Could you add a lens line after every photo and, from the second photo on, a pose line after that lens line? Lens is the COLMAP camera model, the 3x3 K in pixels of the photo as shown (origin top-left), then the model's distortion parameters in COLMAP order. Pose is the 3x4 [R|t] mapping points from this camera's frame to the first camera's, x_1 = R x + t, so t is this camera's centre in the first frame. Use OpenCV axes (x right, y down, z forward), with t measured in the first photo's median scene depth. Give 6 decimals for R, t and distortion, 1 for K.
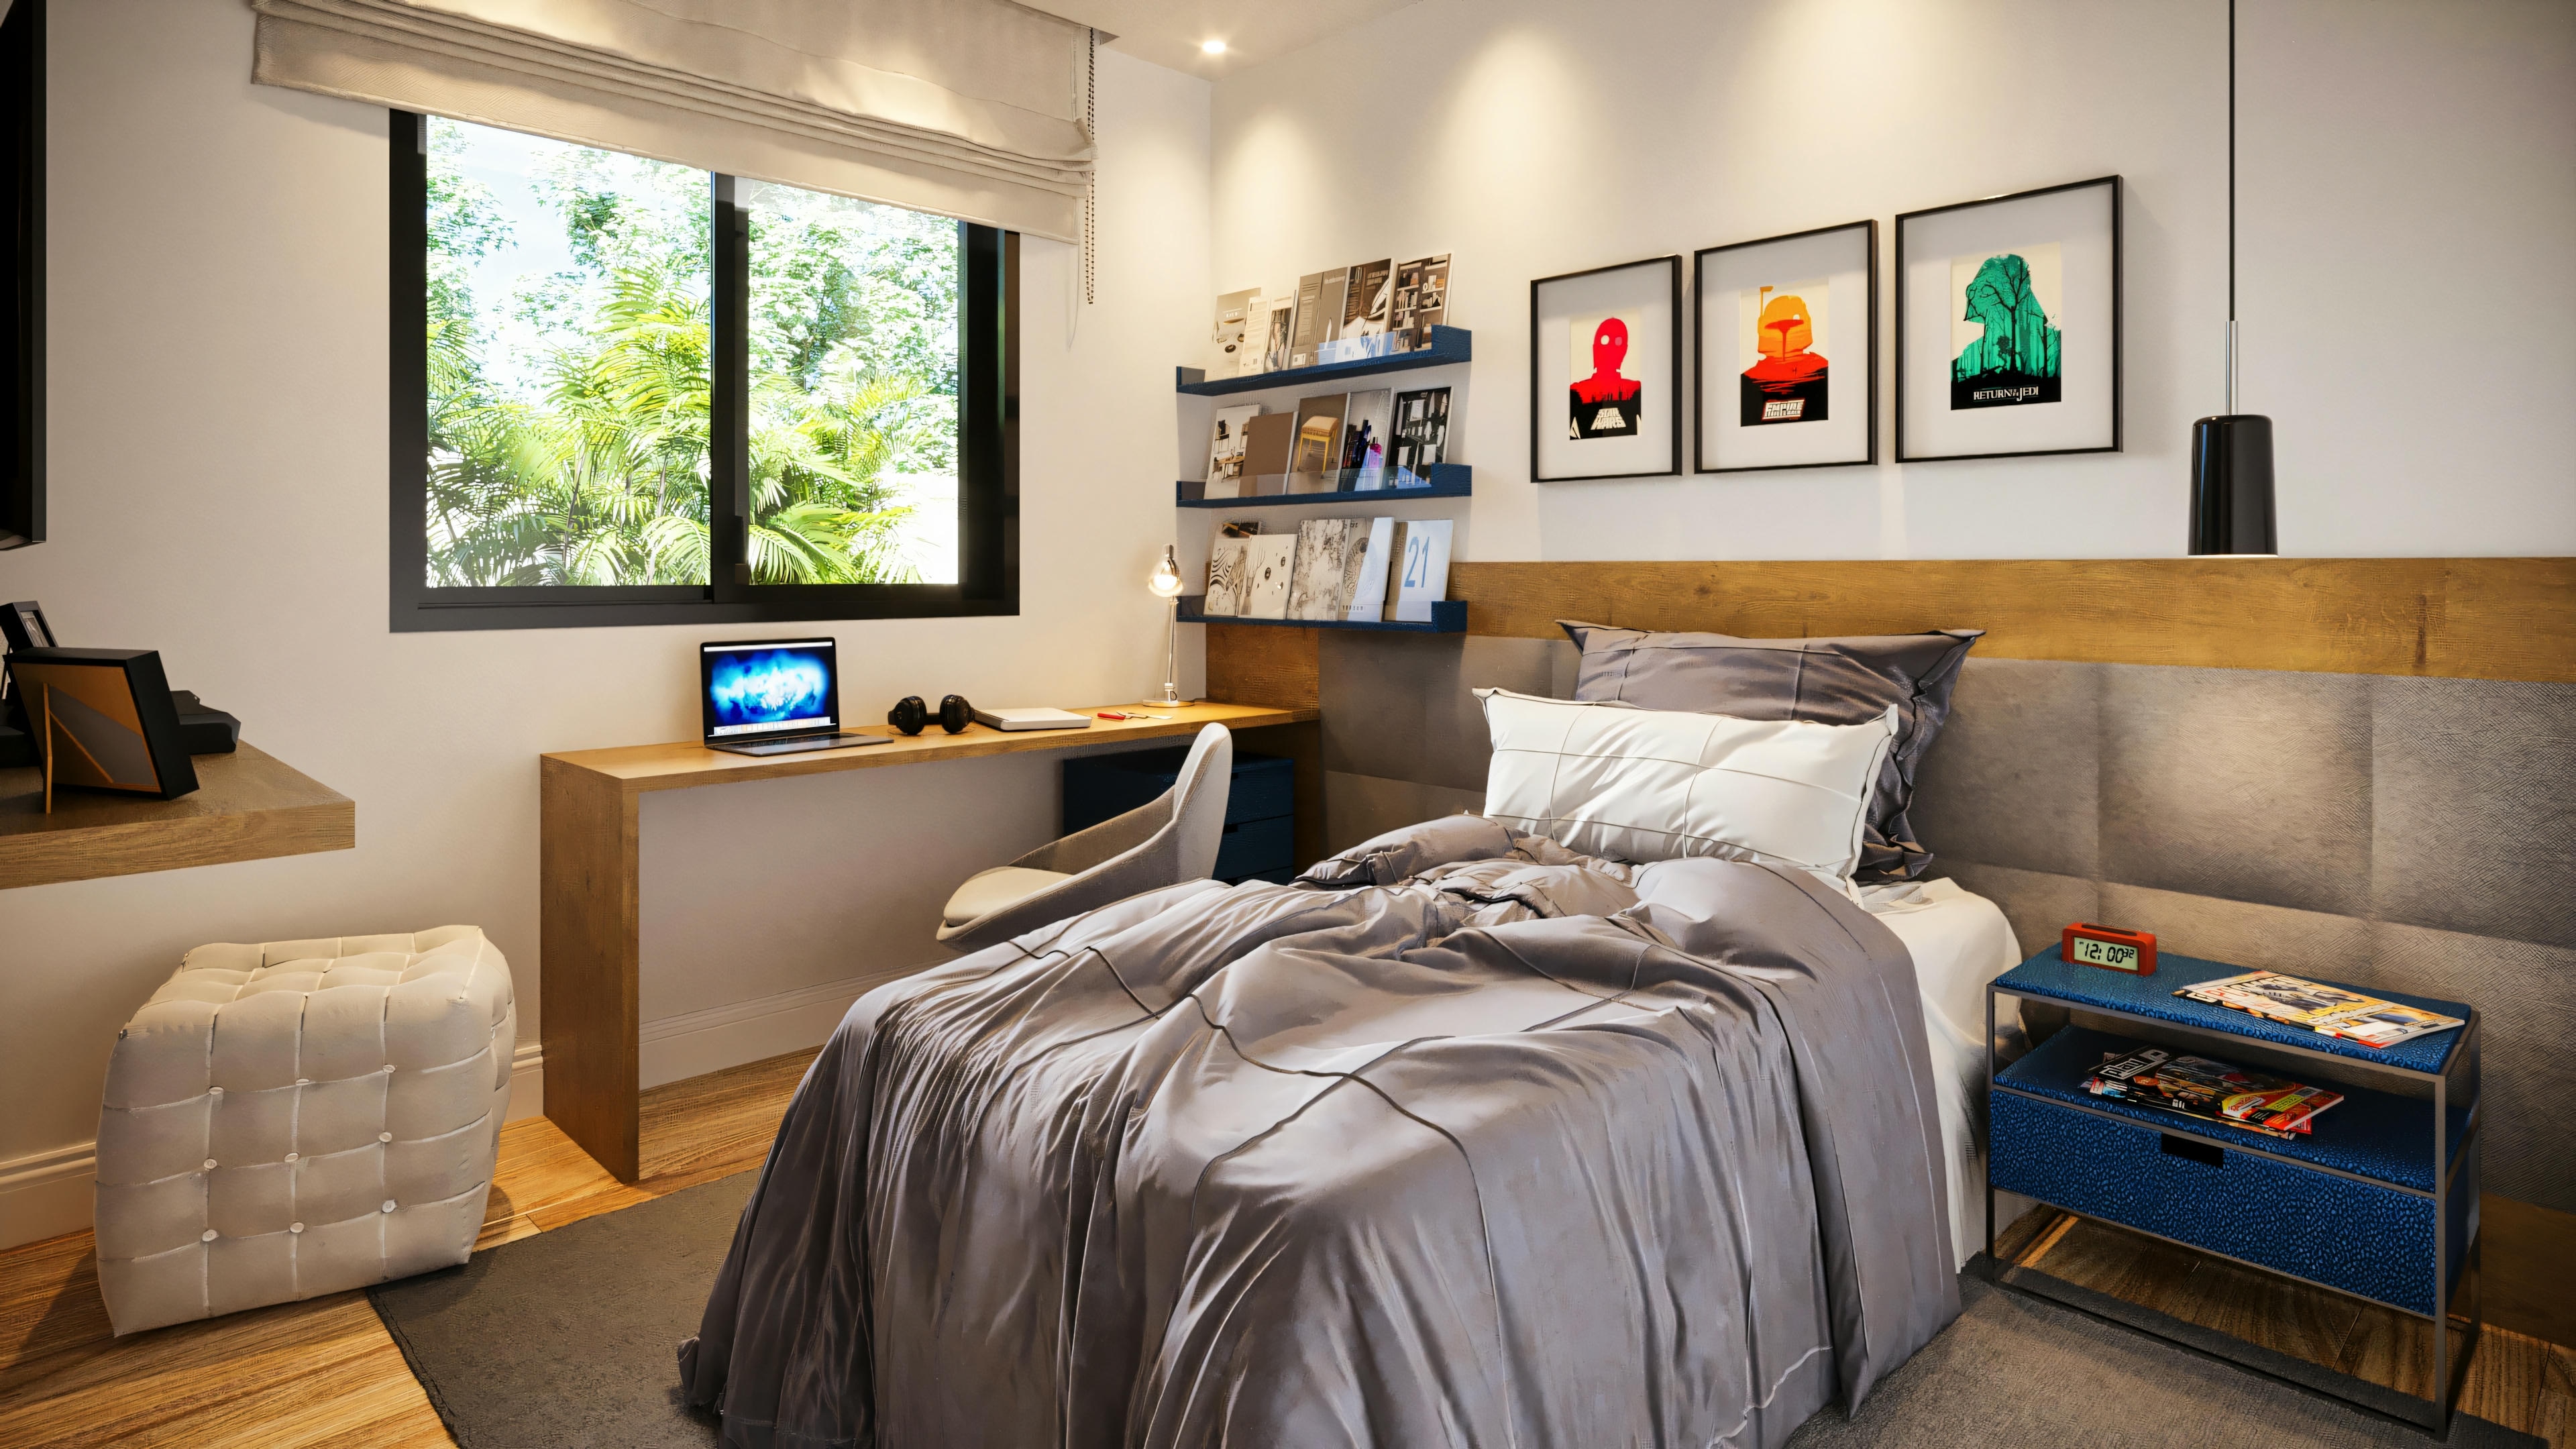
lens RADIAL K [[1401.7, 0, 1297.9], [0, 1401.7, 546.4], [0, 0, 1]] dist [-0.002395, 0.001110]
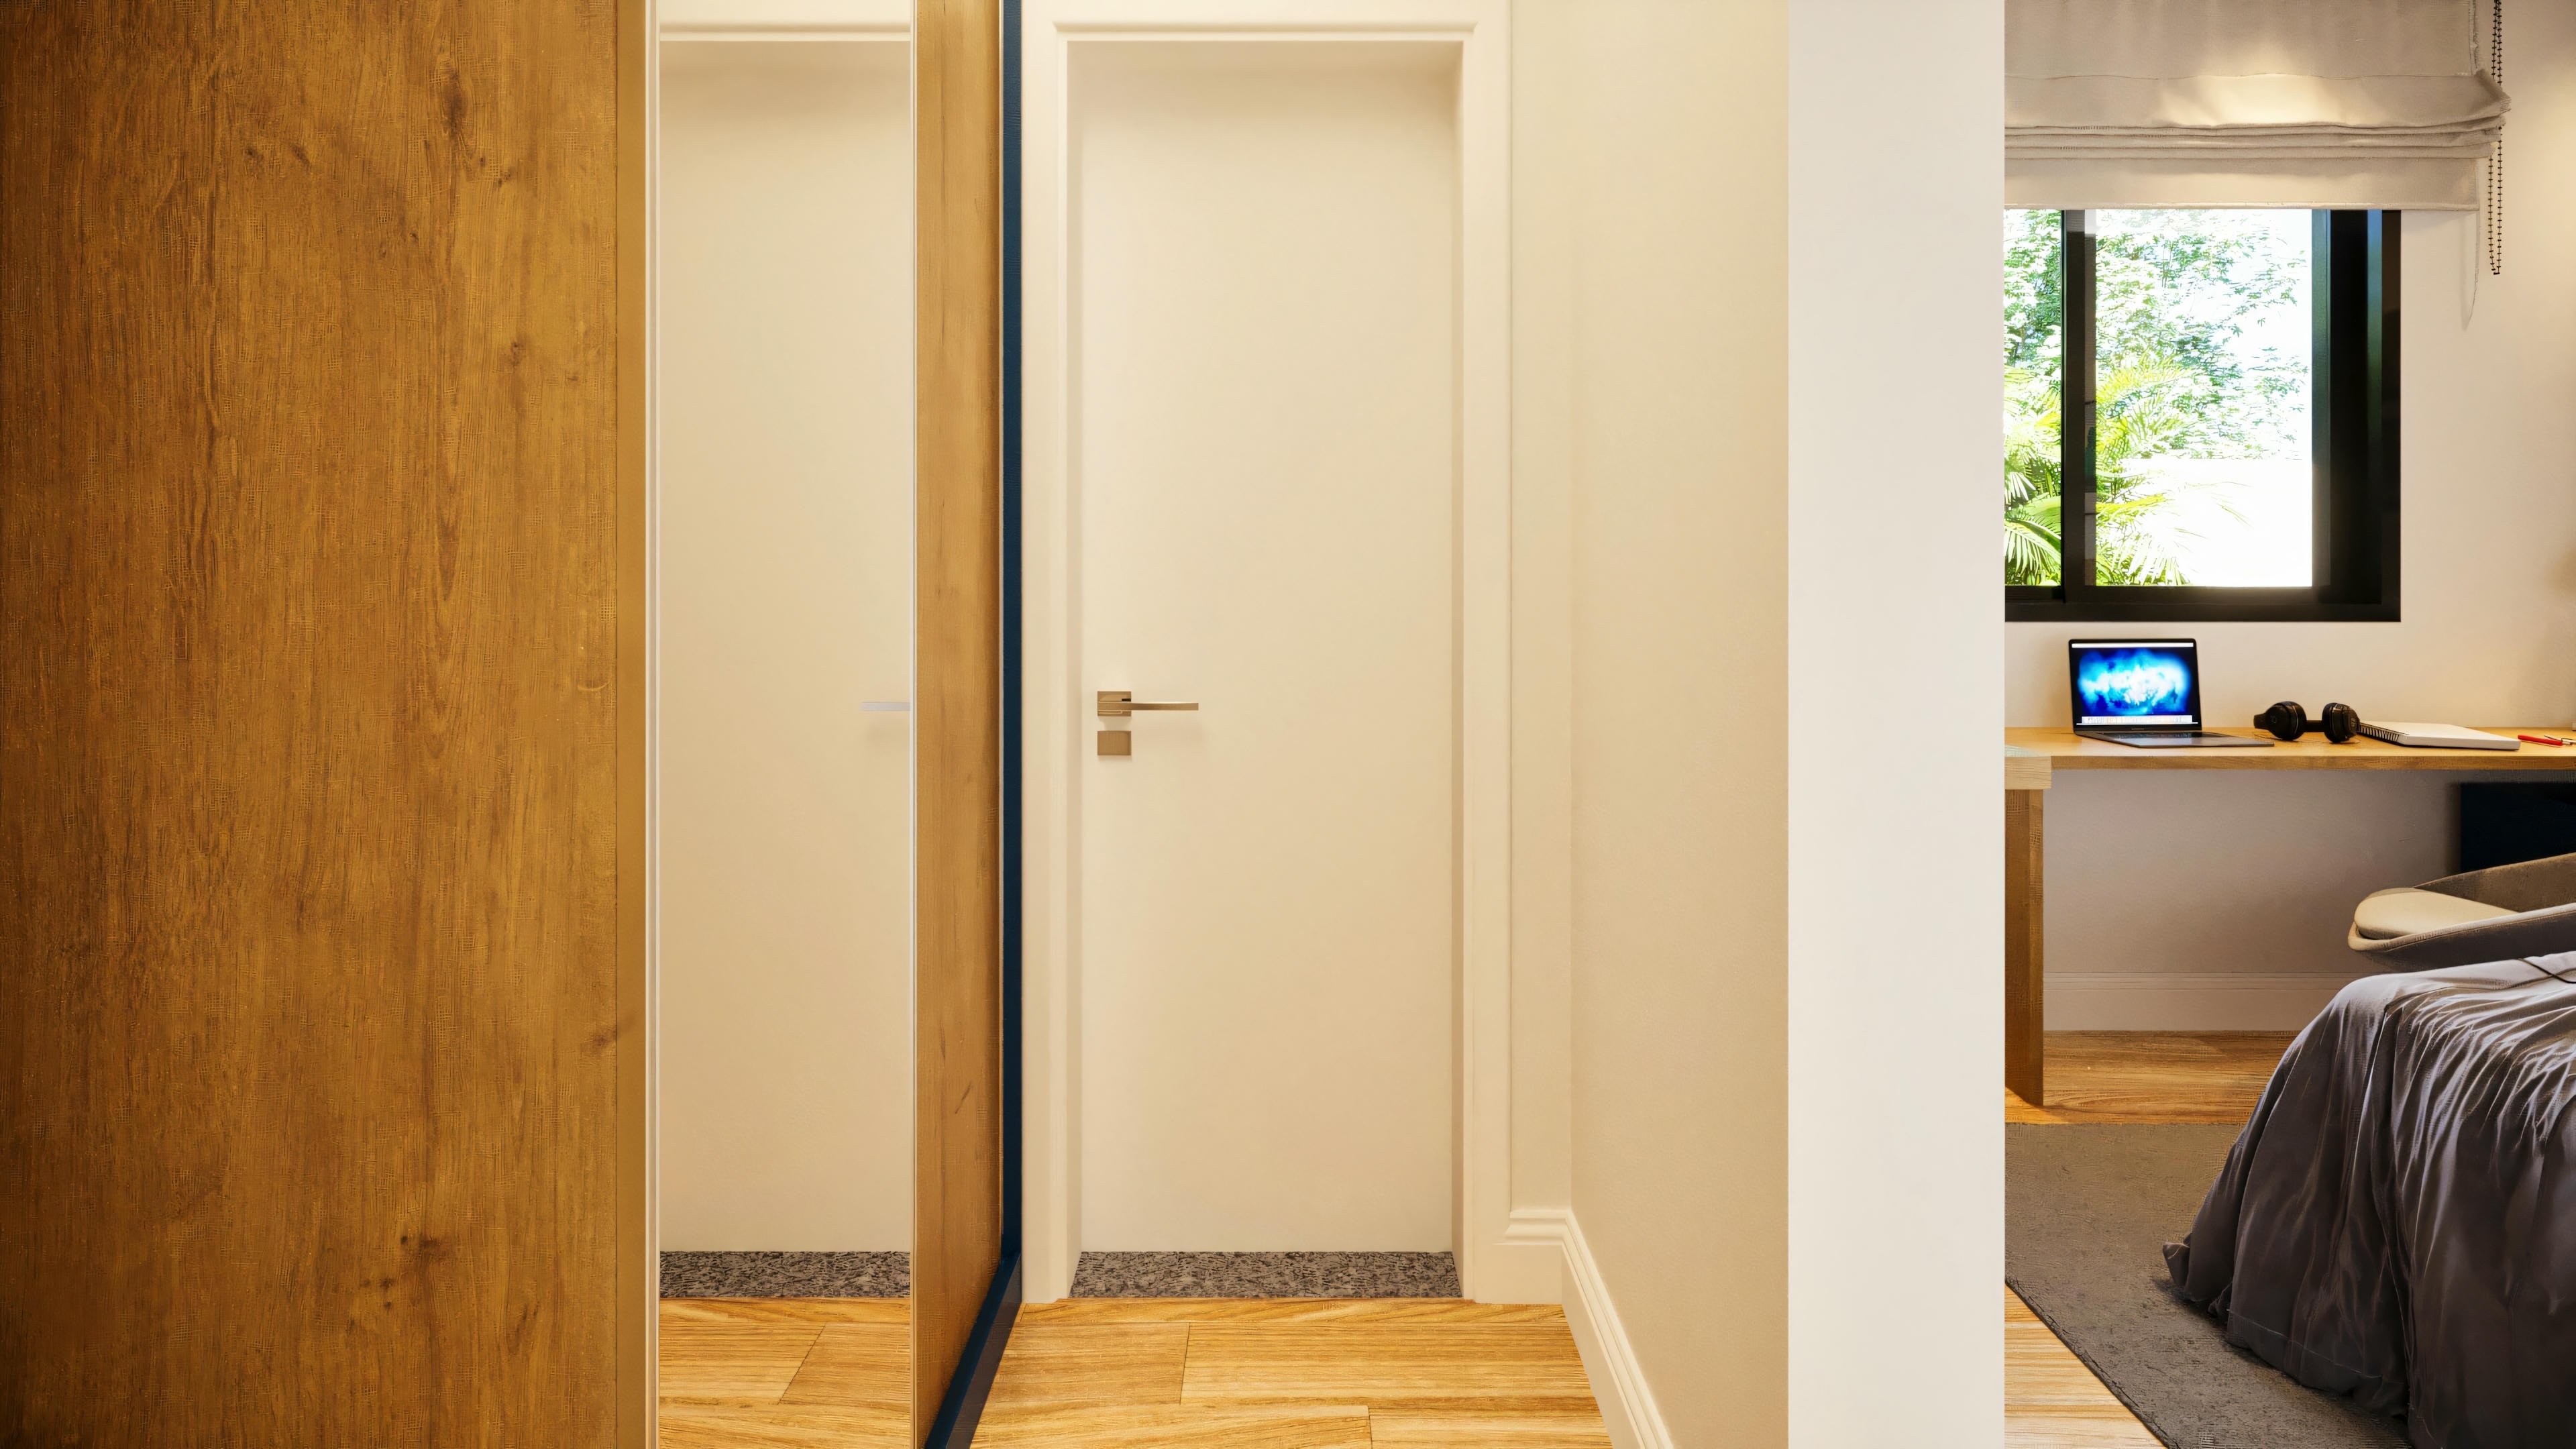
lens RADIAL K [[1401.7, 0, 1297.9], [0, 1401.7, 546.4], [0, 0, 1]] dist [-0.002395, 0.001110]
pose [[0.714458, -0.001790, -0.699676, -0.082340], [0.010457, 0.999912, 0.008120, -0.018626], [0.699600, -0.013118, 0.714414, -0.200176]]
